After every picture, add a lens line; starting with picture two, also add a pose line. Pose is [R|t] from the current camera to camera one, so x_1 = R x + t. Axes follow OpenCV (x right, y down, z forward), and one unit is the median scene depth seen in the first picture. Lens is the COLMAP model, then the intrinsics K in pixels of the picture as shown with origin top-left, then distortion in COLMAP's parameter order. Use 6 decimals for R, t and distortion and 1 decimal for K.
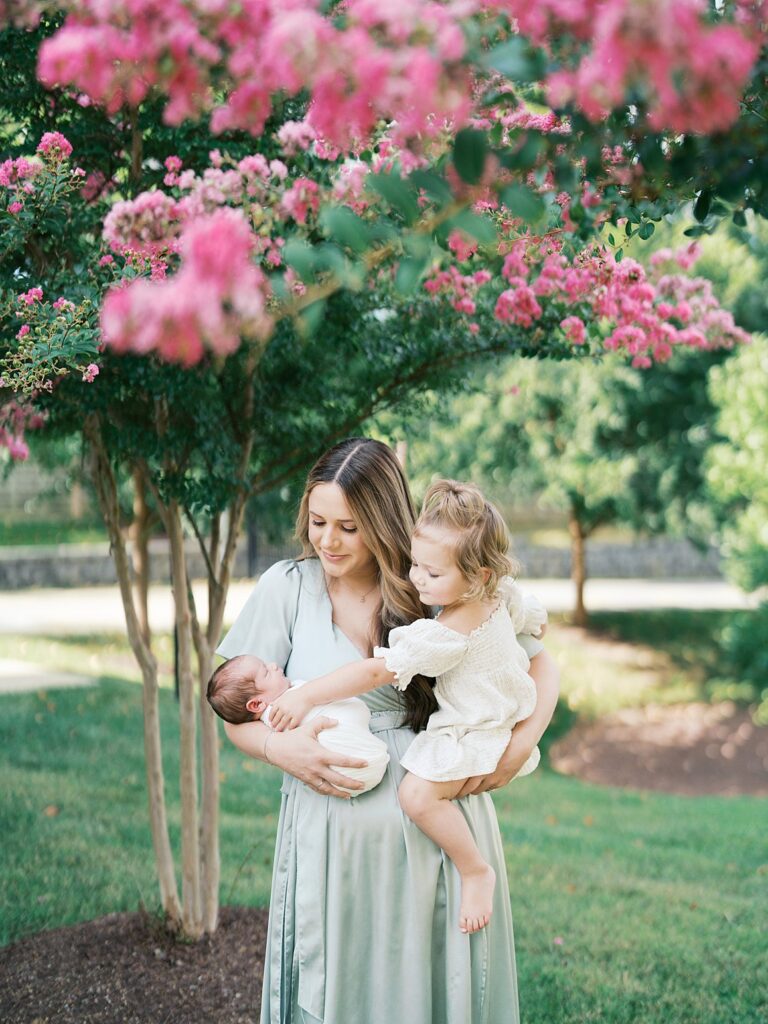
lens RADIAL K [[1508.7, 0, 383.3], [0, 1508.7, 544.4], [0, 0, 1]] dist [-0.039343, -0.094868]
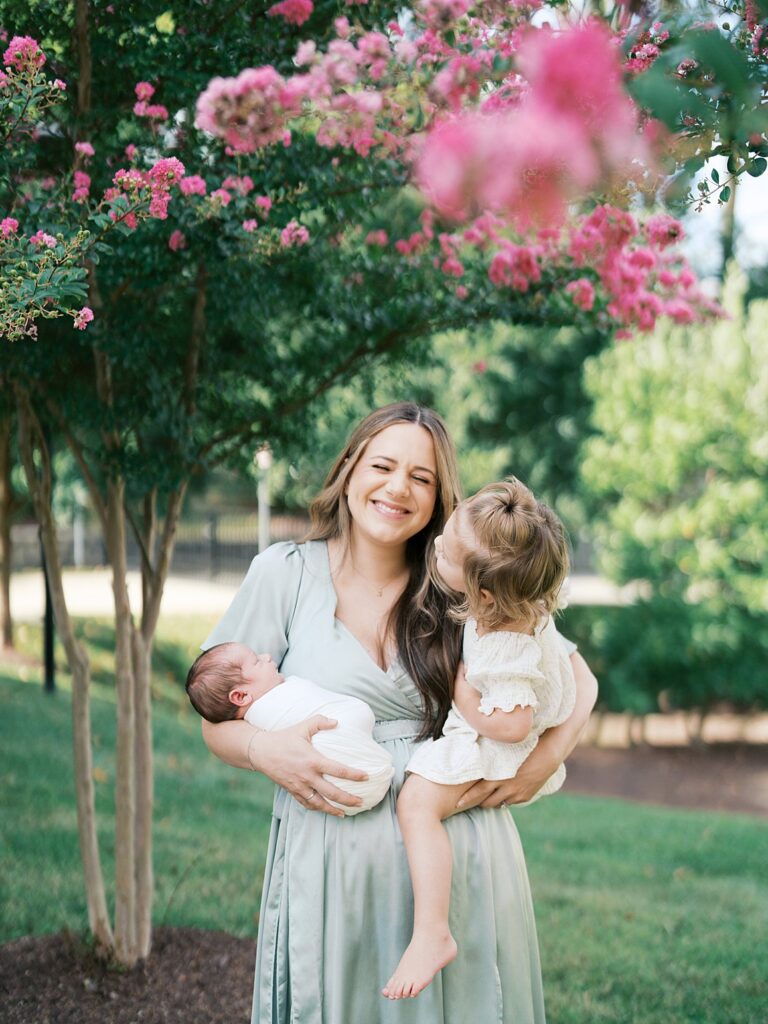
lens RADIAL K [[1509.6, 0, 367.3], [0, 1509.6, 533.0], [0, 0, 1]] dist [-0.114162, 0.523995]
pose [[0.995227, 0.013020, 0.096717, -0.073379], [-0.012826, 0.999914, -0.002635, 0.003960], [-0.096743, 0.001382, 0.995308, 0.093779]]
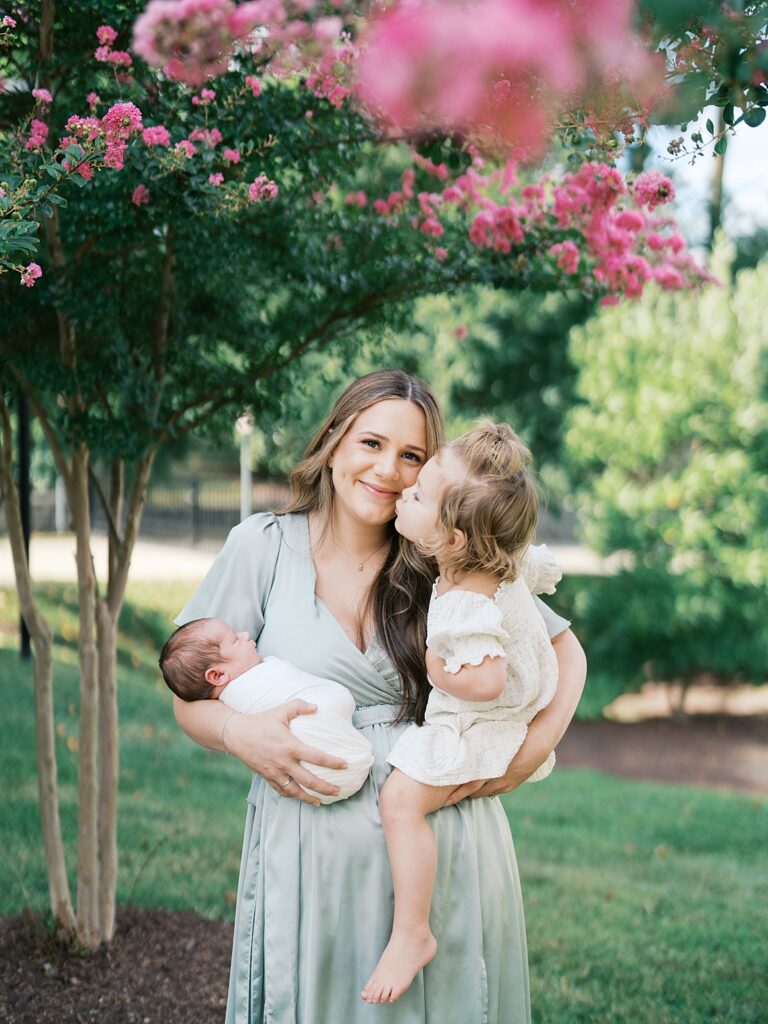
lens RADIAL K [[1509.6, 0, 367.3], [0, 1509.6, 533.0], [0, 0, 1]] dist [-0.114162, 0.523995]
pose [[0.994040, 0.019029, 0.107347, -0.064196], [-0.021181, 0.999596, 0.018940, 0.001500], [-0.106943, -0.021101, 0.994041, 0.126607]]
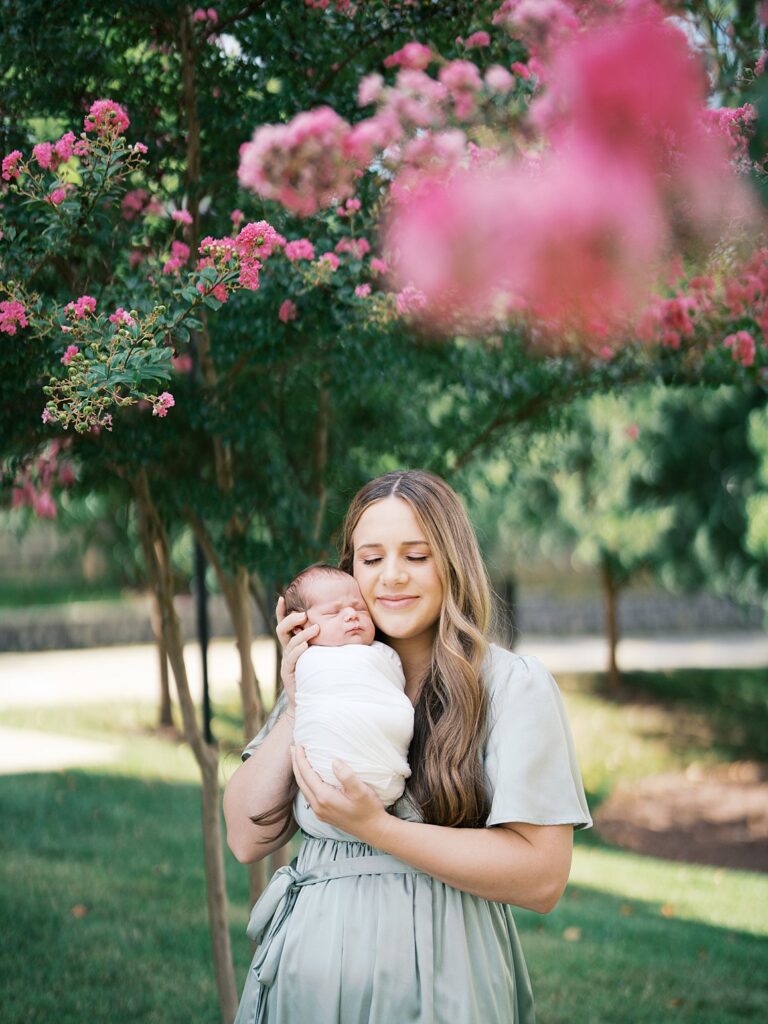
lens RADIAL K [[1509.6, 0, 367.3], [0, 1509.6, 533.0], [0, 0, 1]] dist [-0.114162, 0.523995]
pose [[0.999753, -0.015638, -0.015774, -0.052199], [0.014924, 0.998901, -0.044421, -0.009708], [0.016451, 0.044175, 0.998888, 0.163529]]
